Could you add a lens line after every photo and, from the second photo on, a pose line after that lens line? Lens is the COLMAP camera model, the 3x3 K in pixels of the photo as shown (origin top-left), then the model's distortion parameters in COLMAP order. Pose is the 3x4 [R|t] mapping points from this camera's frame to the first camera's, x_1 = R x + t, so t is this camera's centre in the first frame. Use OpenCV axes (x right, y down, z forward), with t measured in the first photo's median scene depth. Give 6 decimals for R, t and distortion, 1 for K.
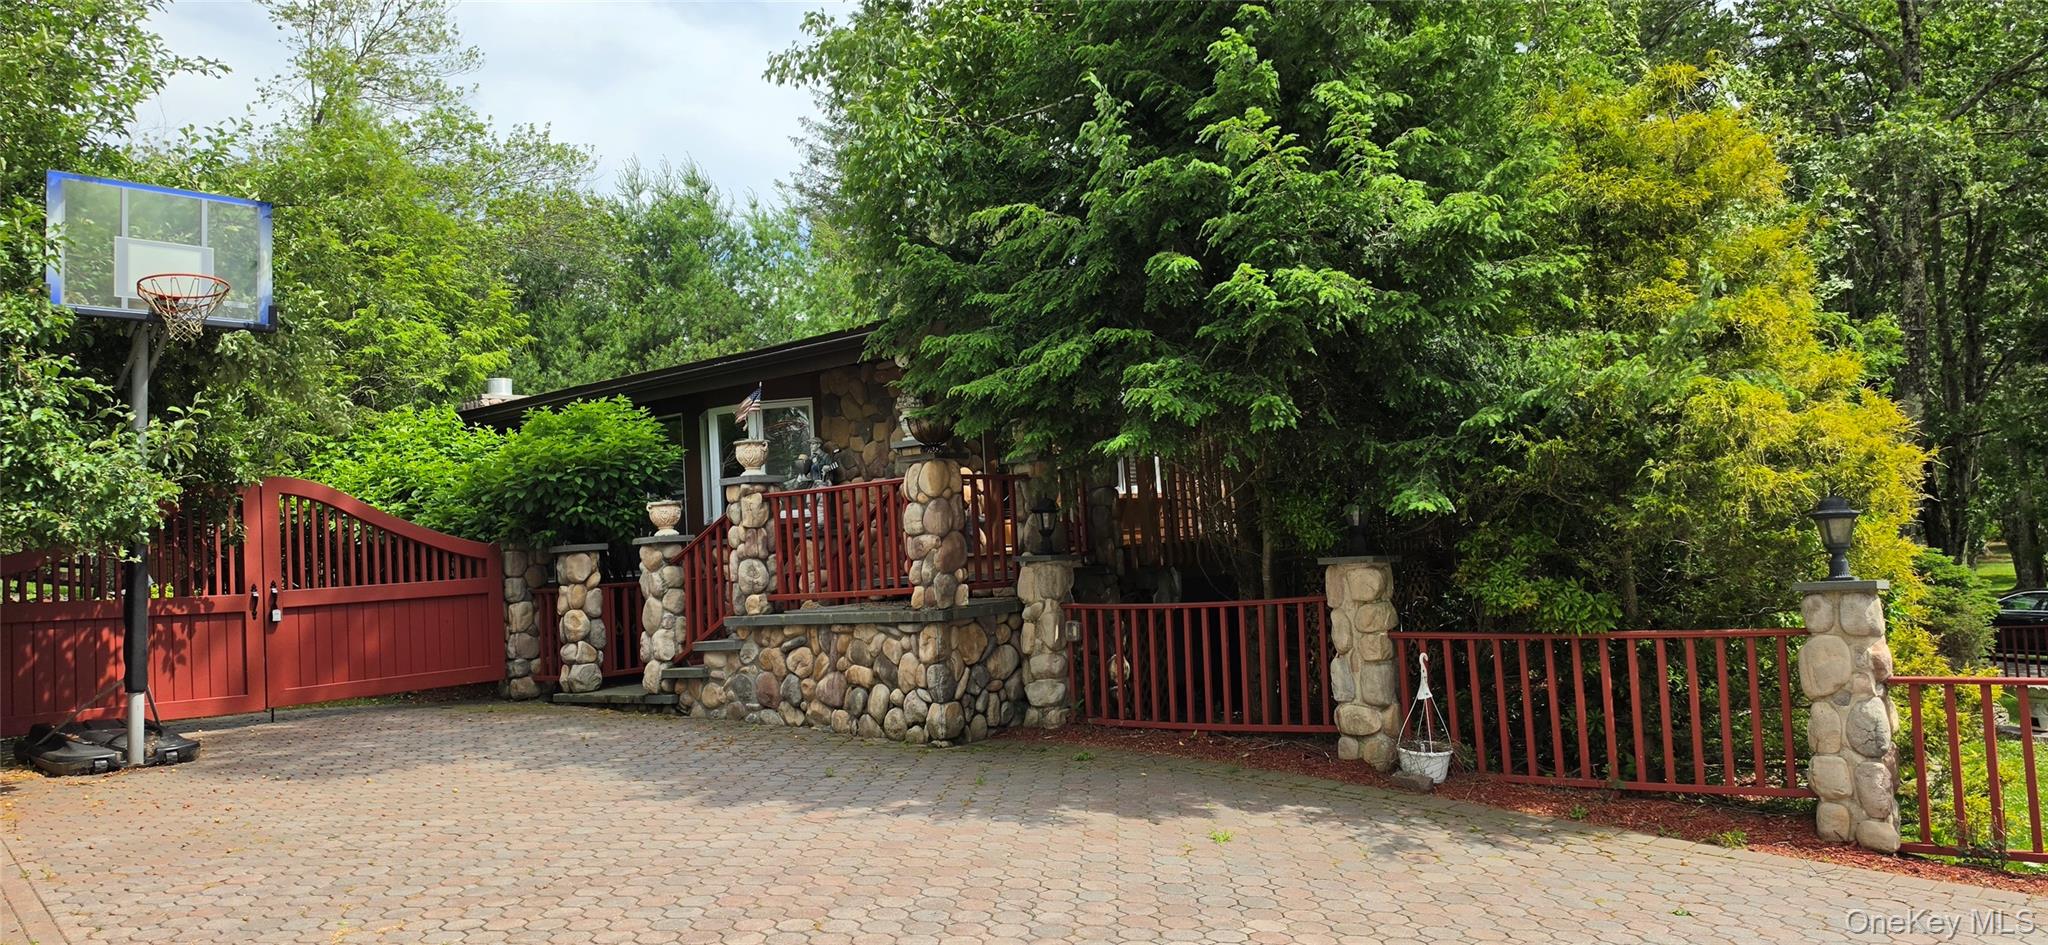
lens RADIAL K [[1369.2, 0, 1033.4], [0, 1369.2, 493.9], [0, 0, 1]] dist [0.131540, -0.222827]
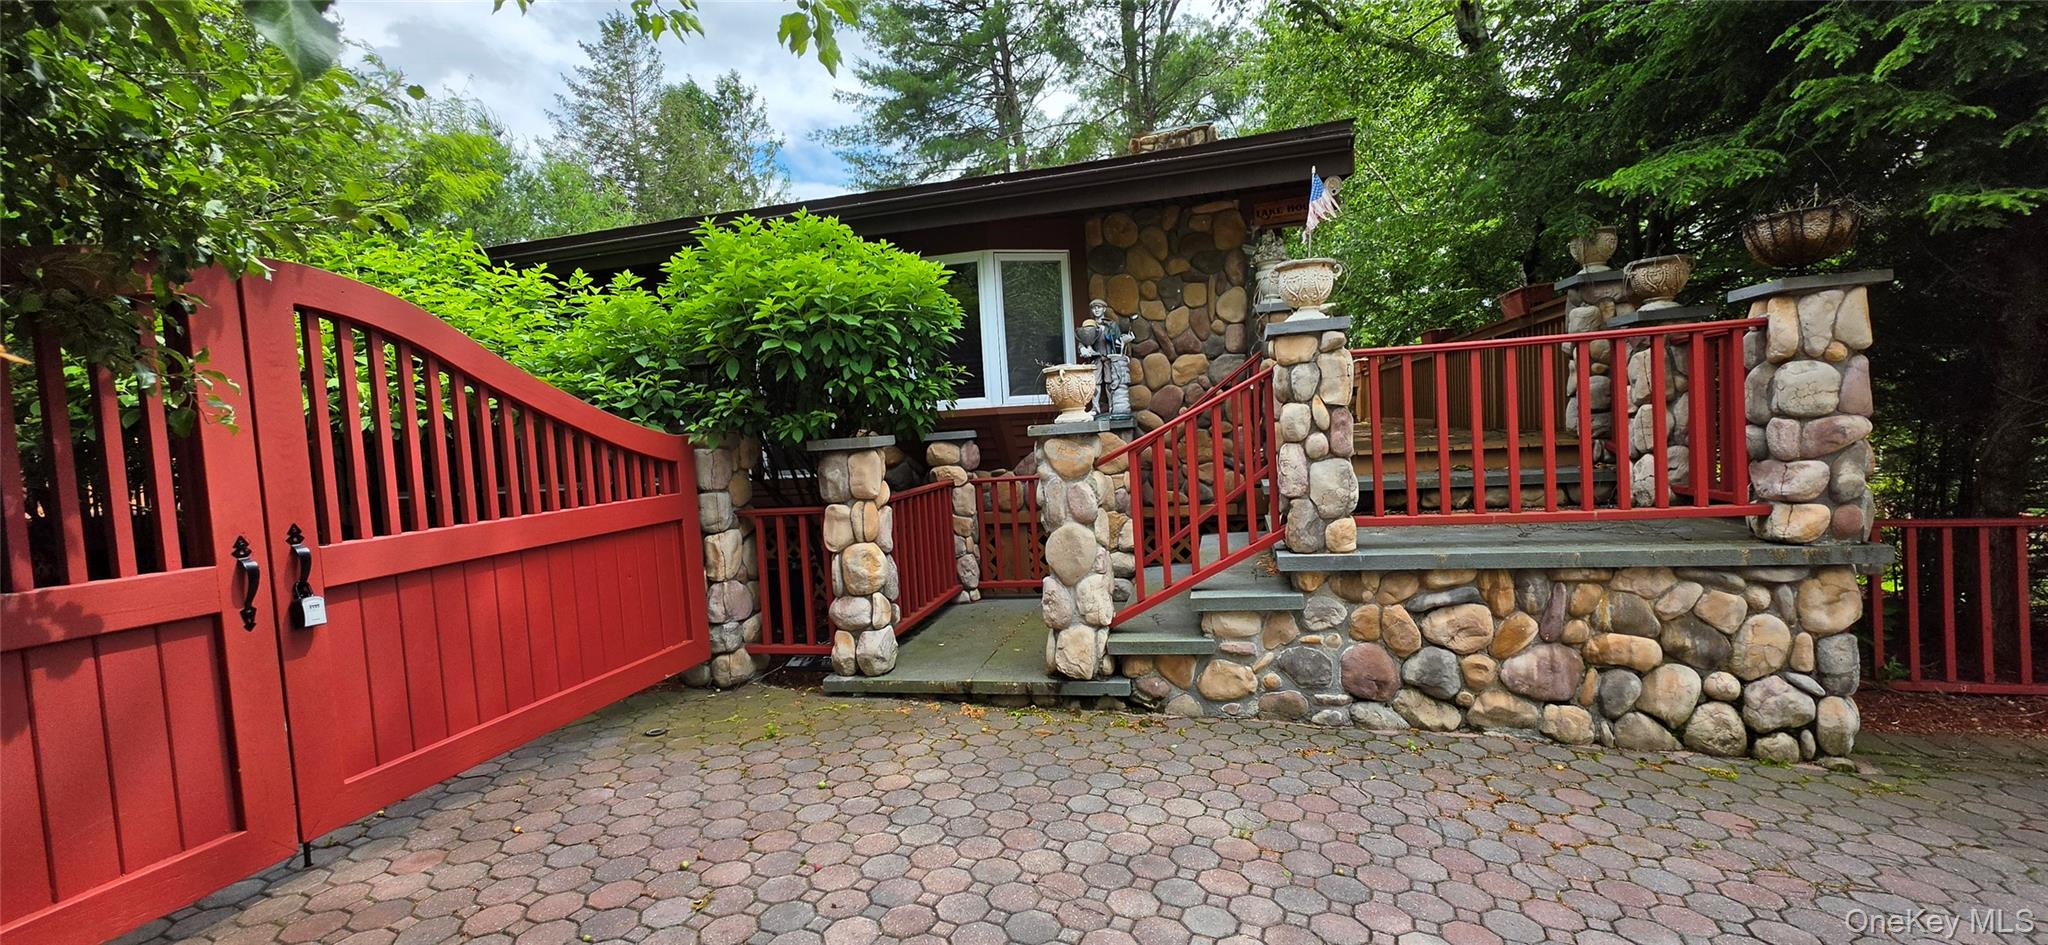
lens RADIAL K [[804.5, 0, 1028.4], [0, 804.5, 469.1], [0, 0, 1]] dist [0.000127, -0.000005]
pose [[0.906239, -0.017261, 0.422412, -0.455441], [-0.011857, 0.997735, 0.066208, 0.029025], [-0.422598, -0.065009, 0.903983, 0.711320]]
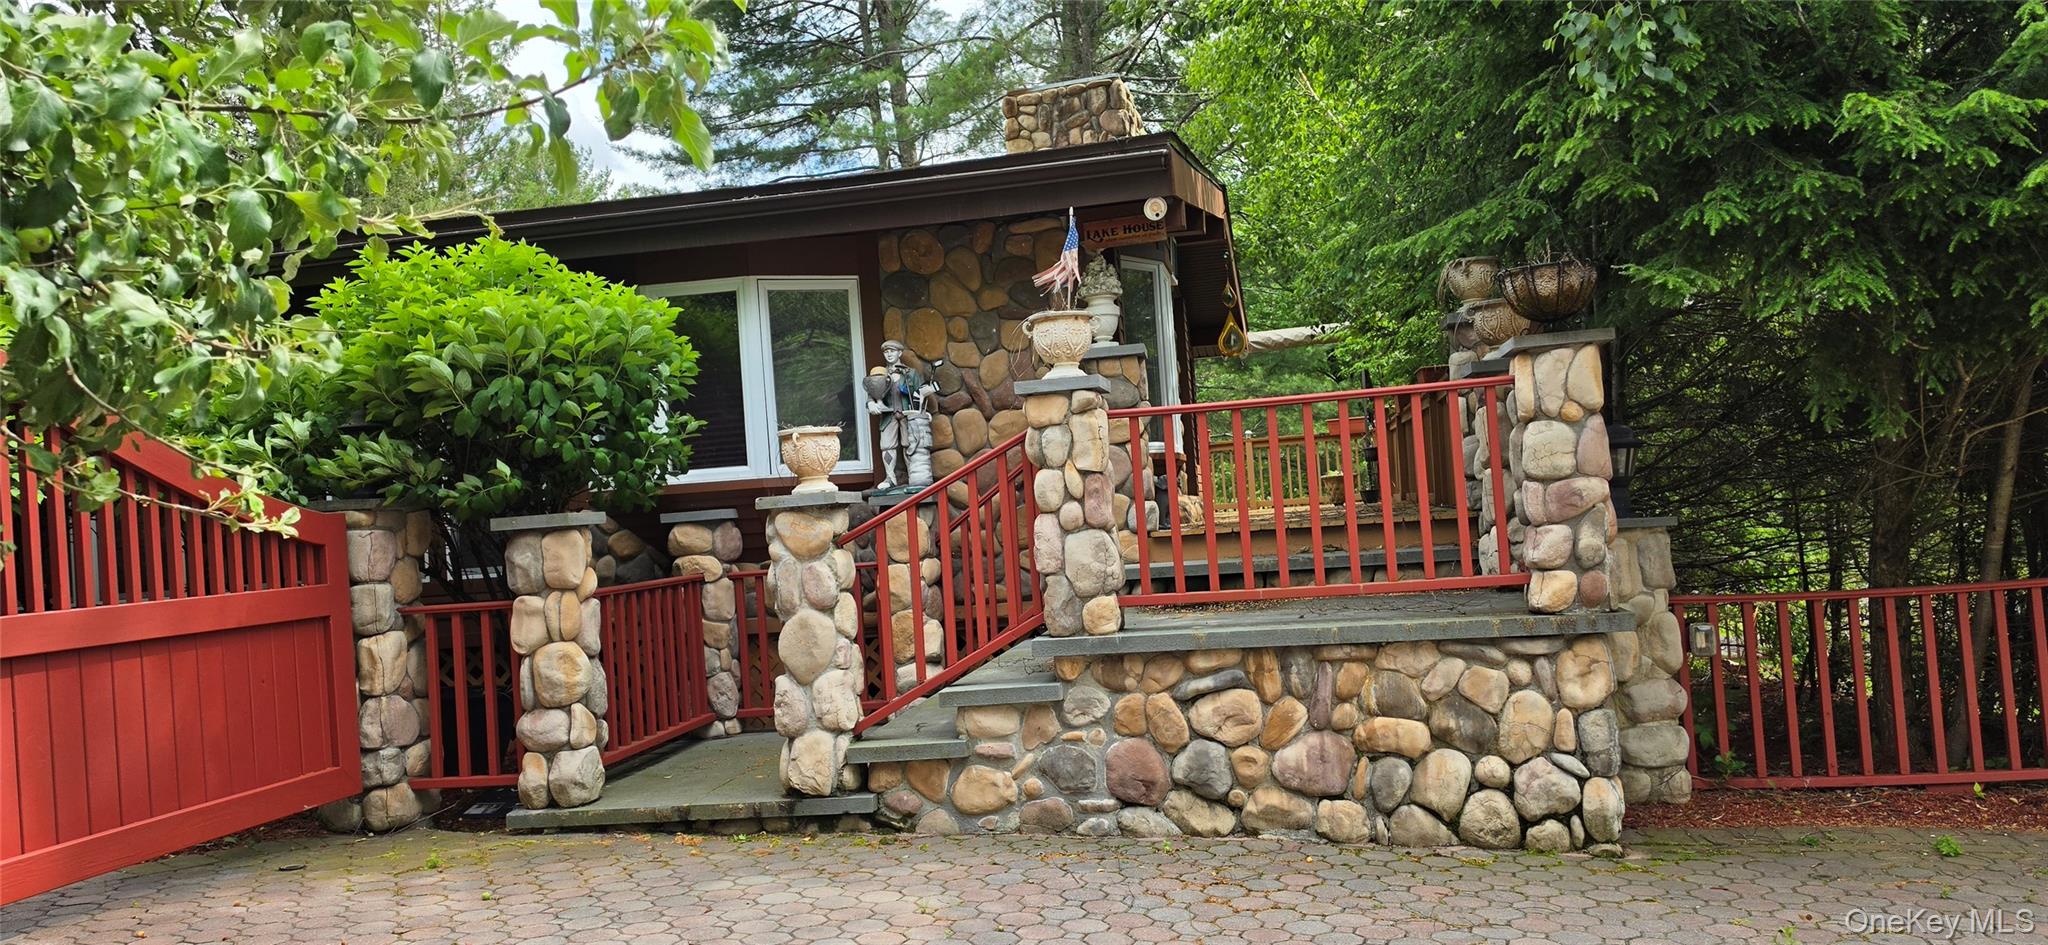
lens RADIAL K [[1369.2, 0, 1033.4], [0, 1369.2, 493.9], [0, 0, 1]] dist [0.131540, -0.222827]
pose [[0.877607, 0.005821, 0.479346, -0.463642], [-0.004186, 0.999981, -0.004478, 0.034139], [-0.479363, 0.001924, 0.877615, 0.519634]]
